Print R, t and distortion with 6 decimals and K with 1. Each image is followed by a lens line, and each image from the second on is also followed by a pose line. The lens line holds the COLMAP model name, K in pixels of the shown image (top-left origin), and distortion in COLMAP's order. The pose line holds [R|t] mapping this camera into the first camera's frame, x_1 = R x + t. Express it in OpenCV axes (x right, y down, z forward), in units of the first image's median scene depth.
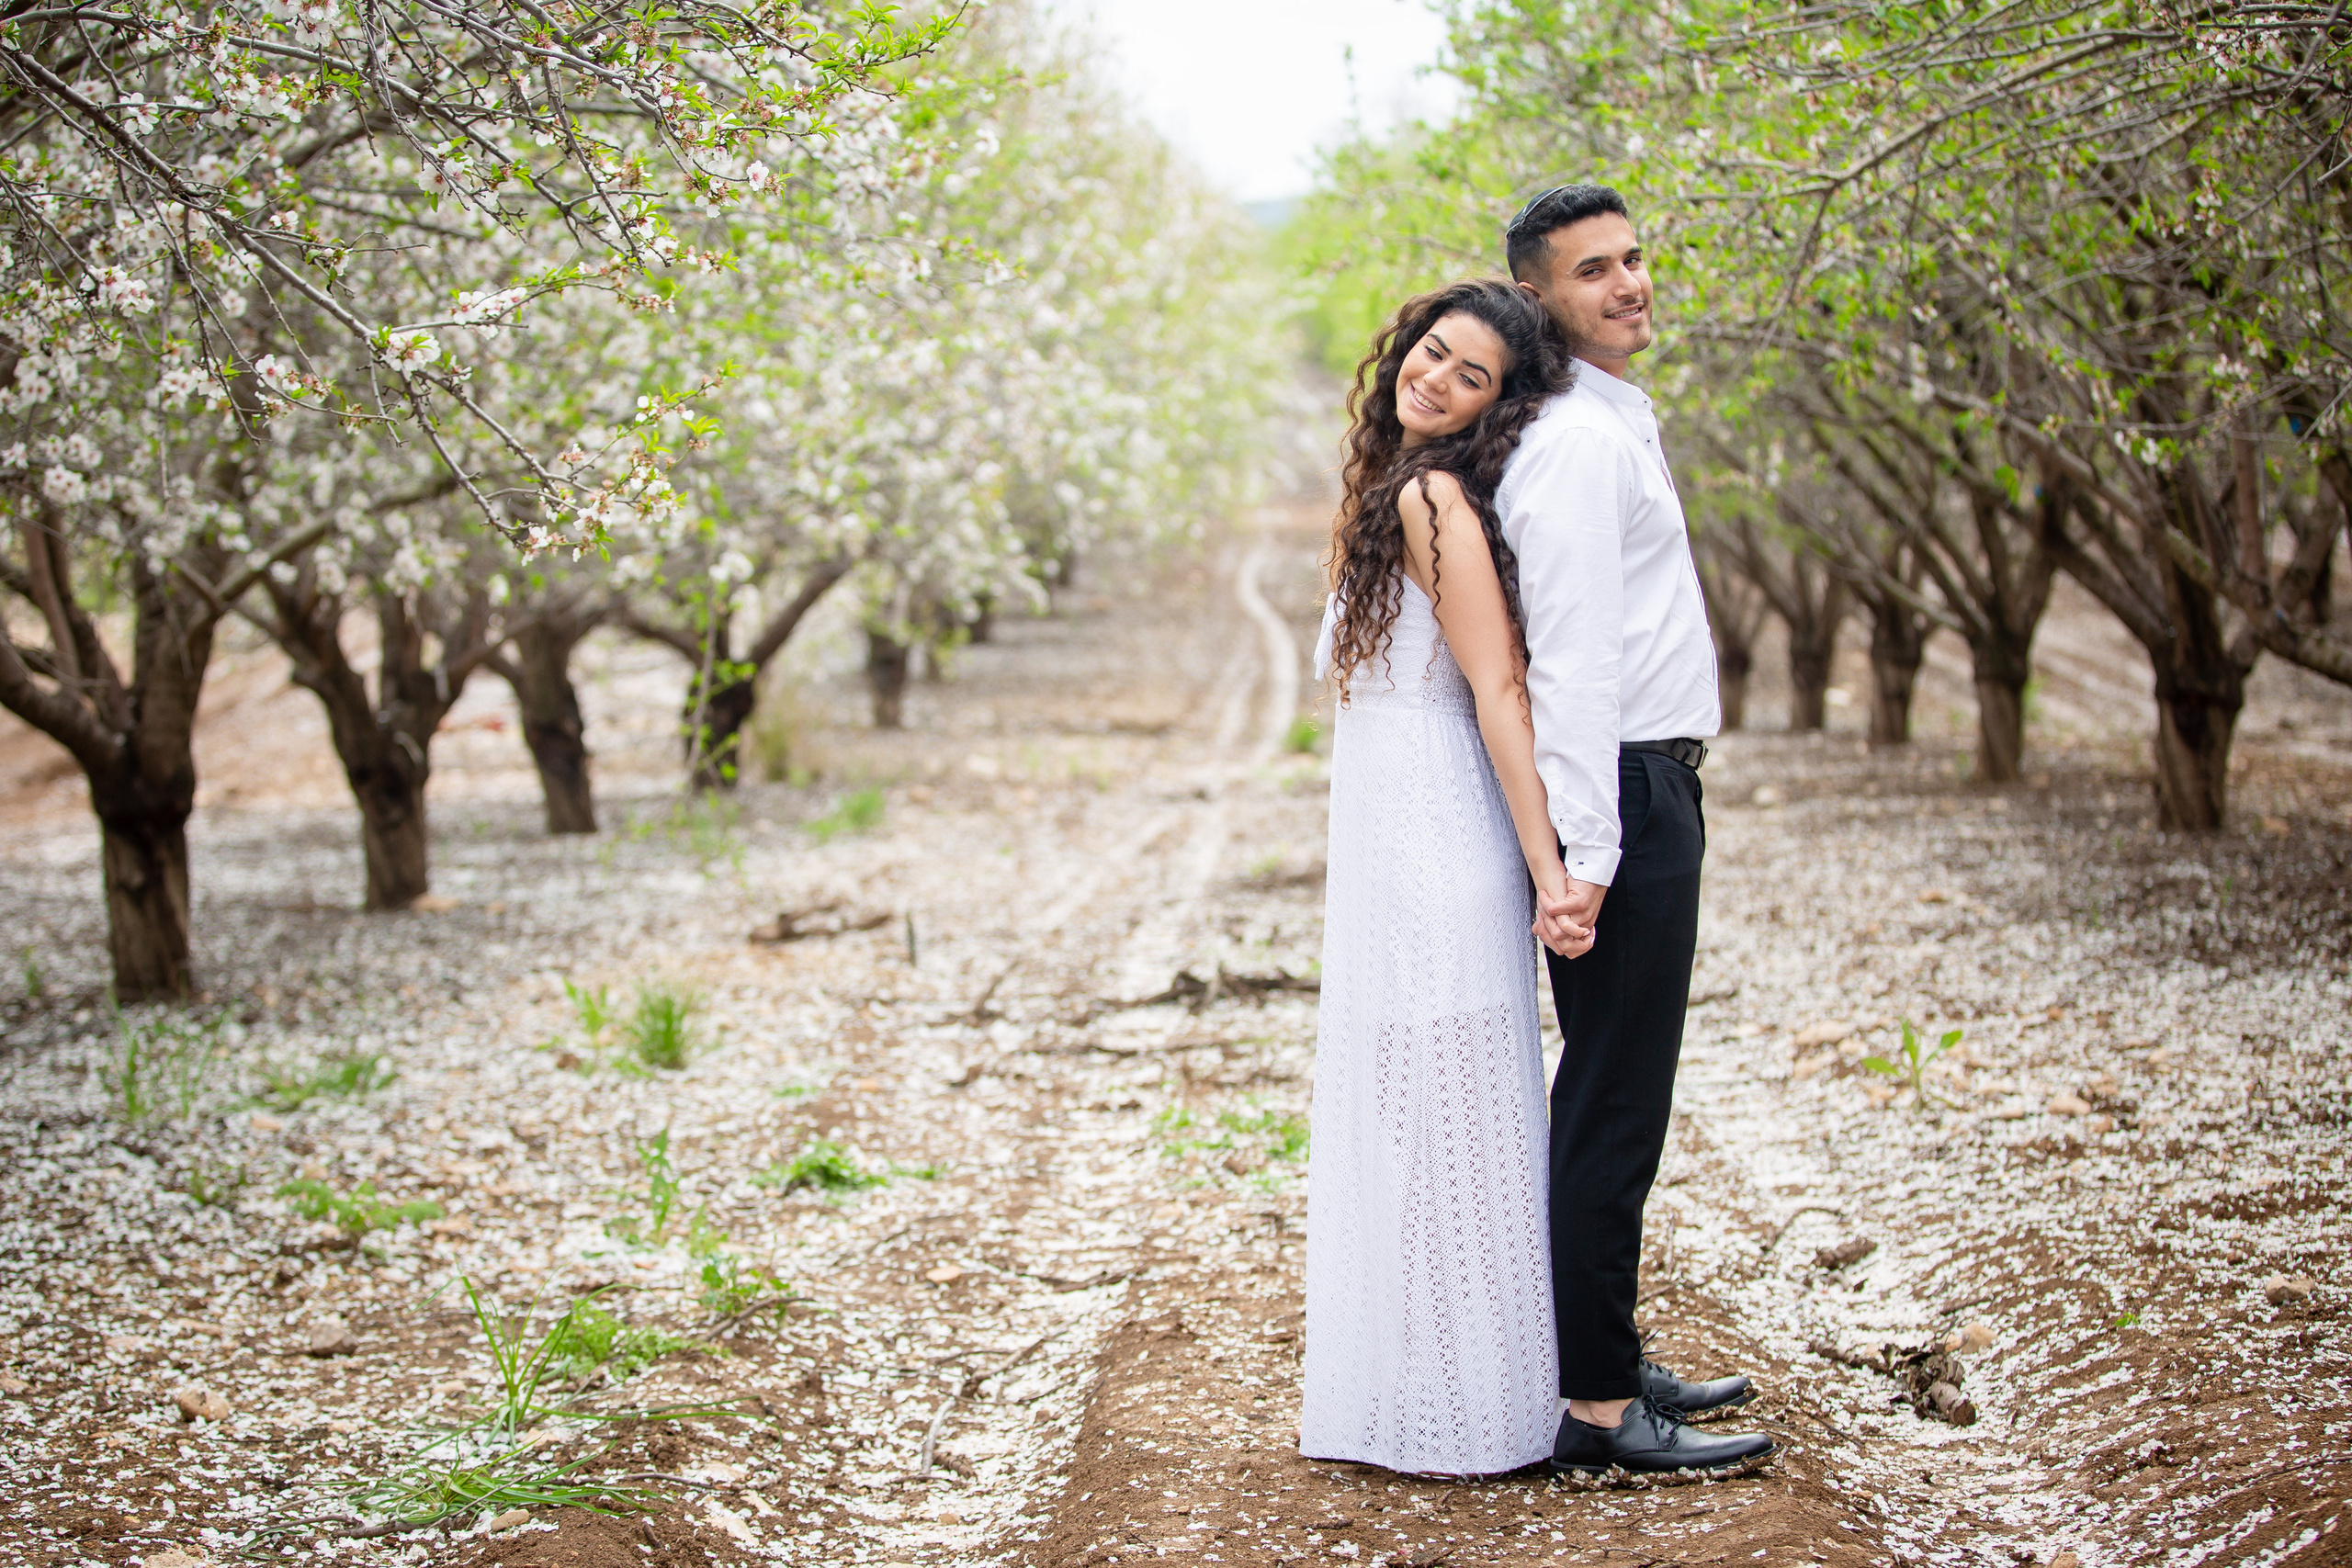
lens RADIAL K [[4862.0, 0, 1136.0], [0, 4862.0, 786.4], [0, 0, 1]] dist [-0.270121, -0.062535]
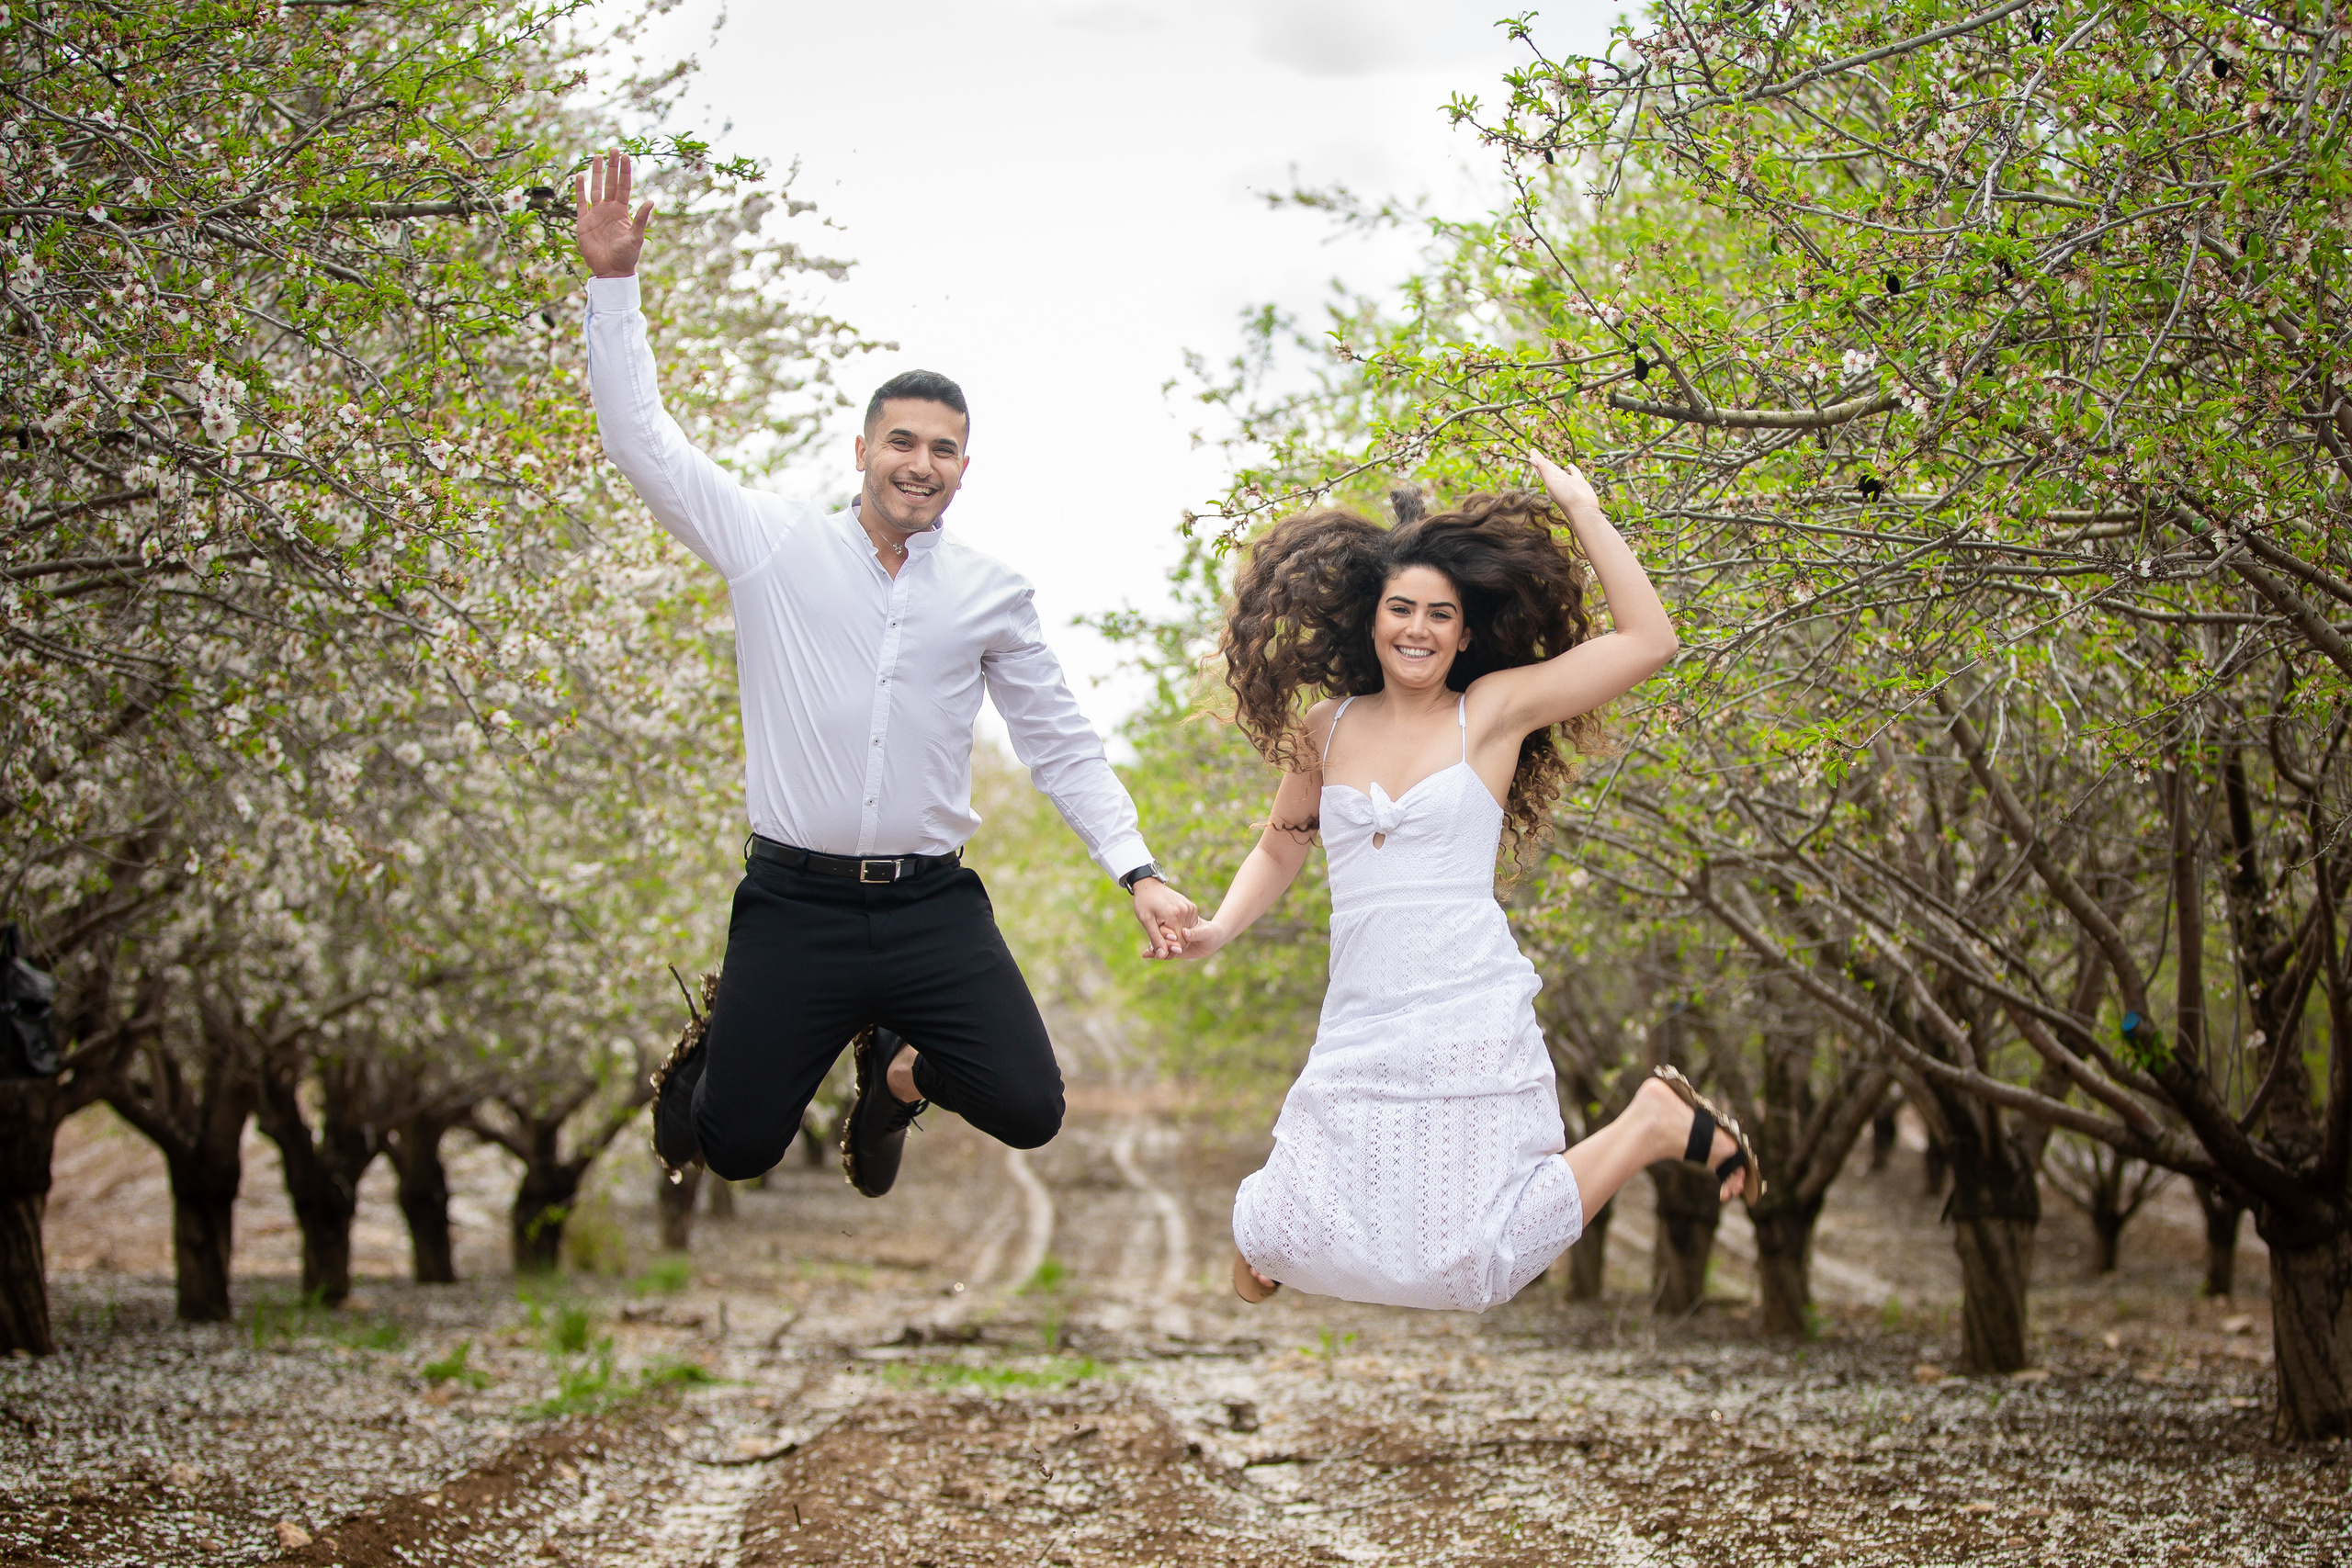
lens RADIAL K [[4862.0, 0, 1136.0], [0, 4862.0, 786.4], [0, 0, 1]] dist [-0.270121, -0.062535]
pose [[0.997598, 0.055147, 0.041913, 0.009845], [-0.049749, 0.991475, -0.120423, 0.067003], [-0.048197, 0.118048, 0.991838, -0.705205]]
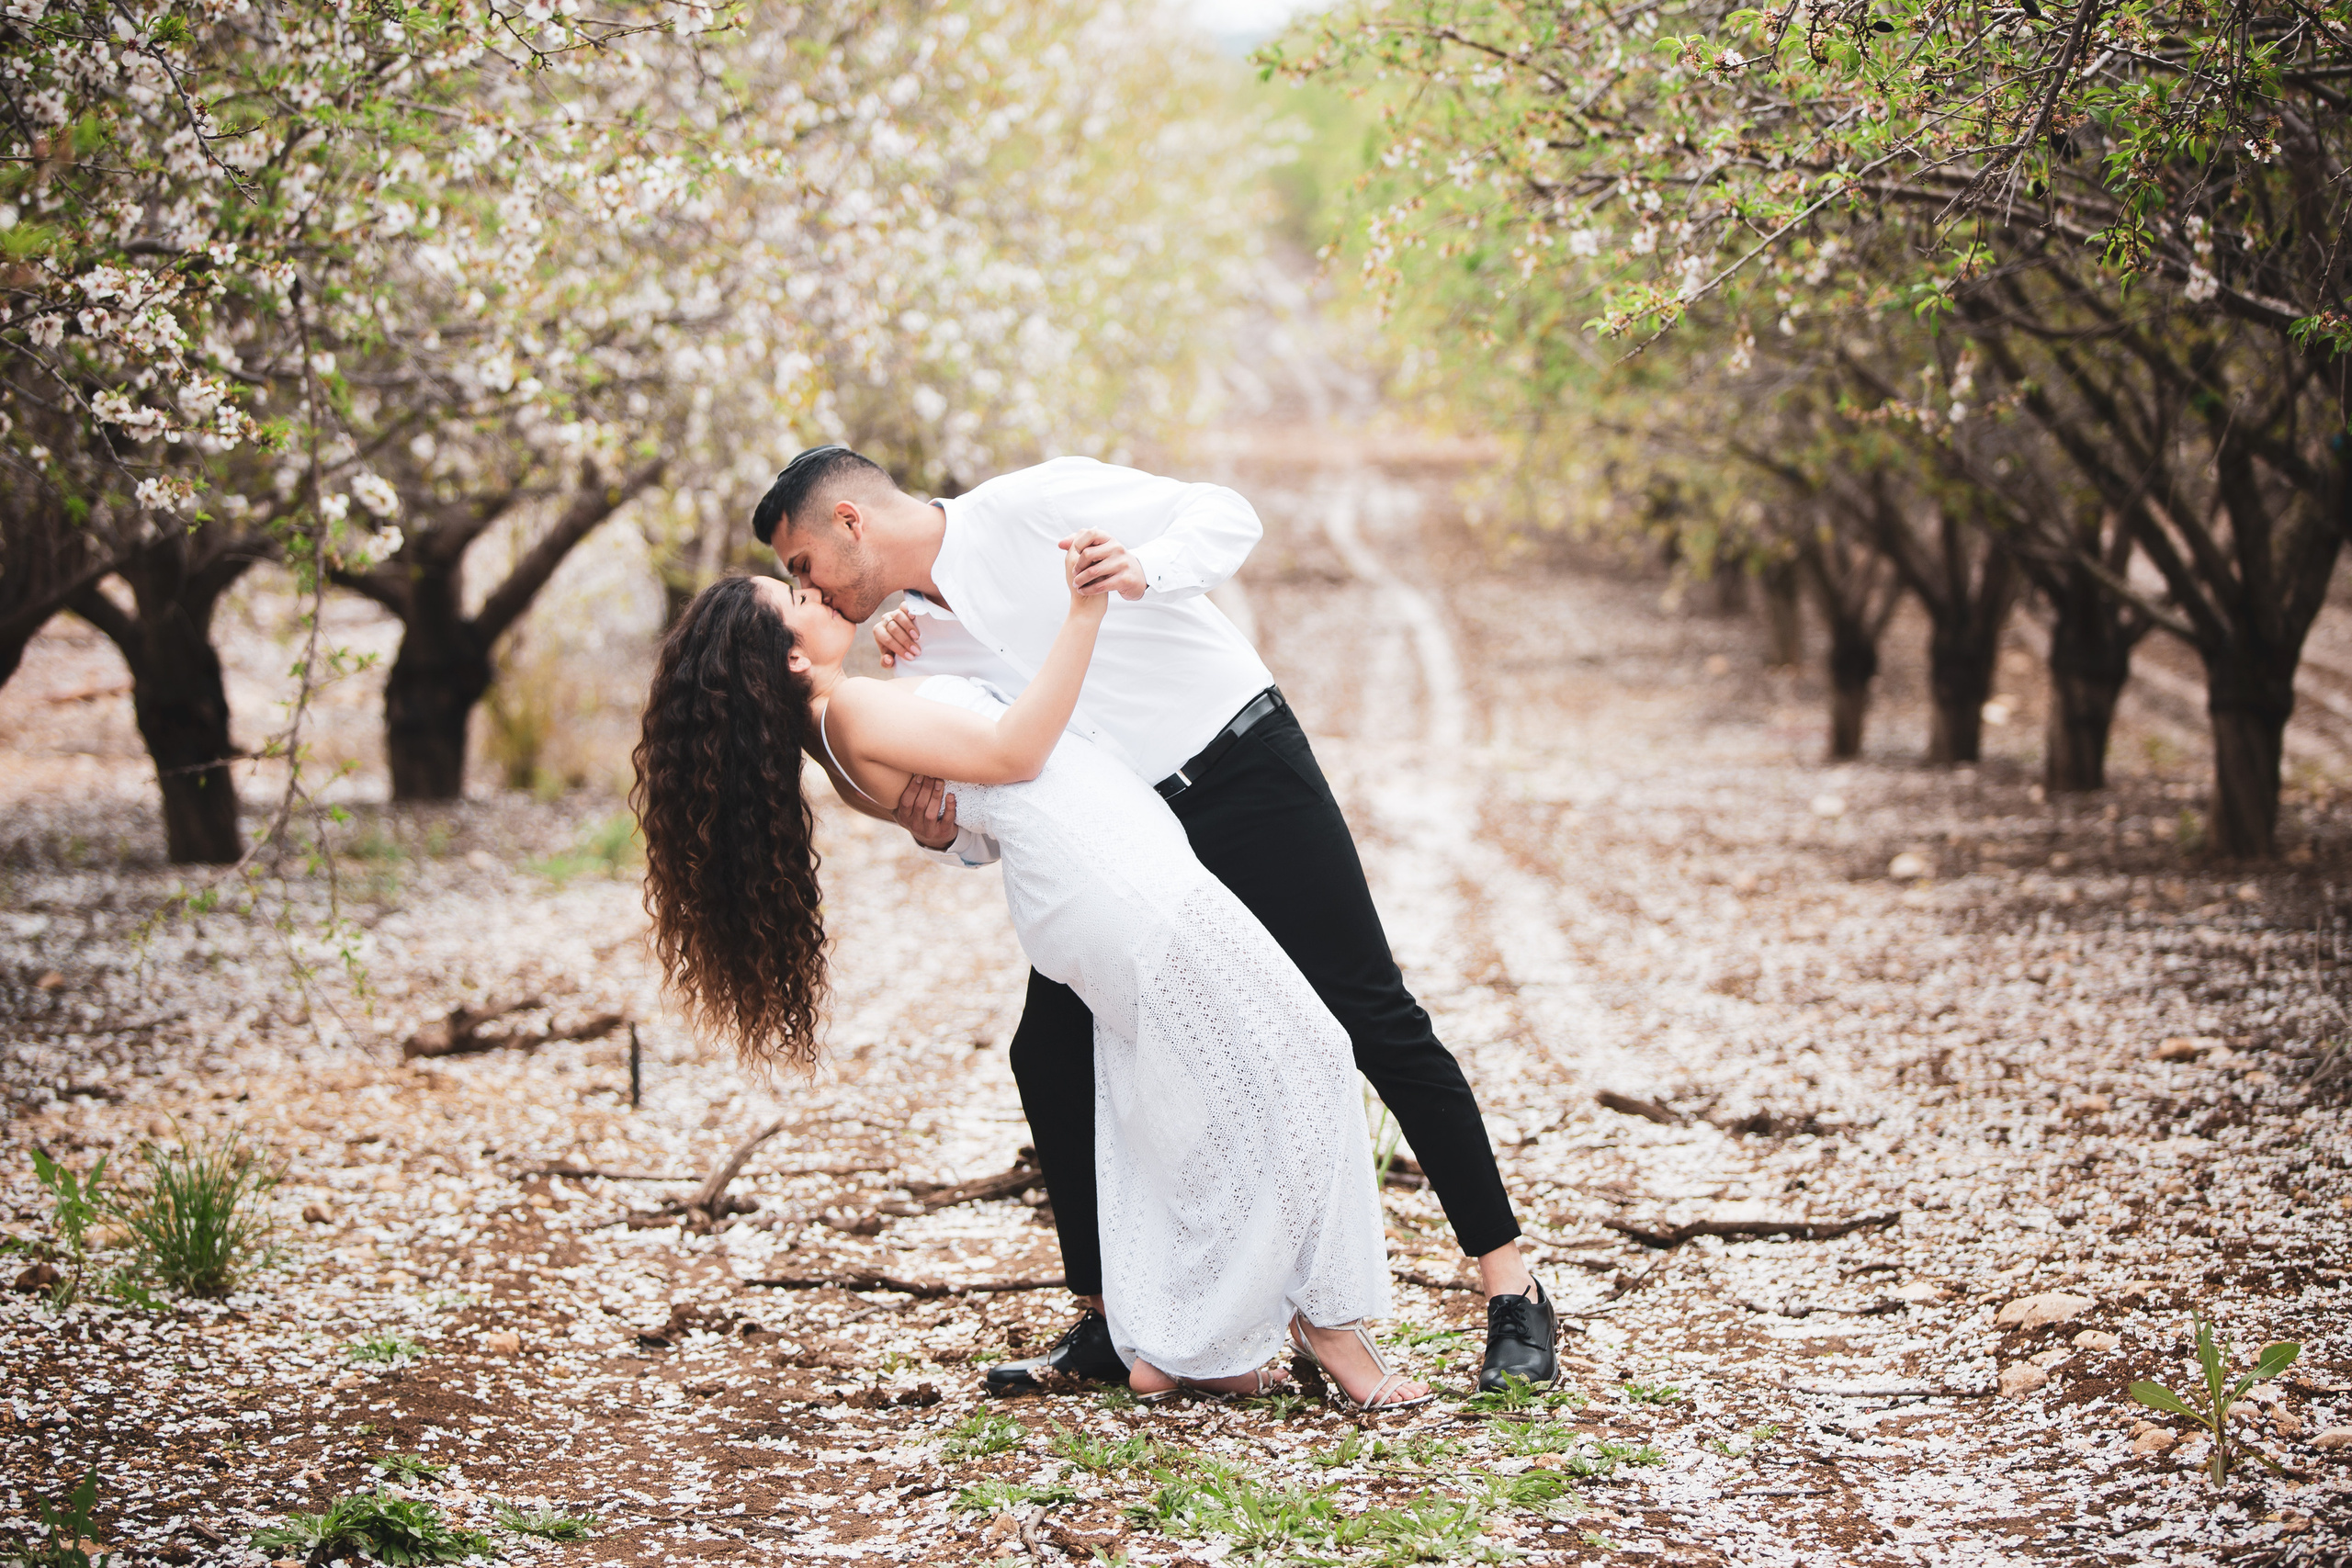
lens RADIAL K [[6436.9, 0, 1216.8], [0, 6436.9, 625.6], [0, 0, 1]] dist [-0.076580, 0.414457]
pose [[0.999109, 0.032878, 0.026474, 0.012556], [-0.032167, 0.999122, -0.026830, -0.012357], [-0.027333, 0.025954, 0.999289, 0.196733]]
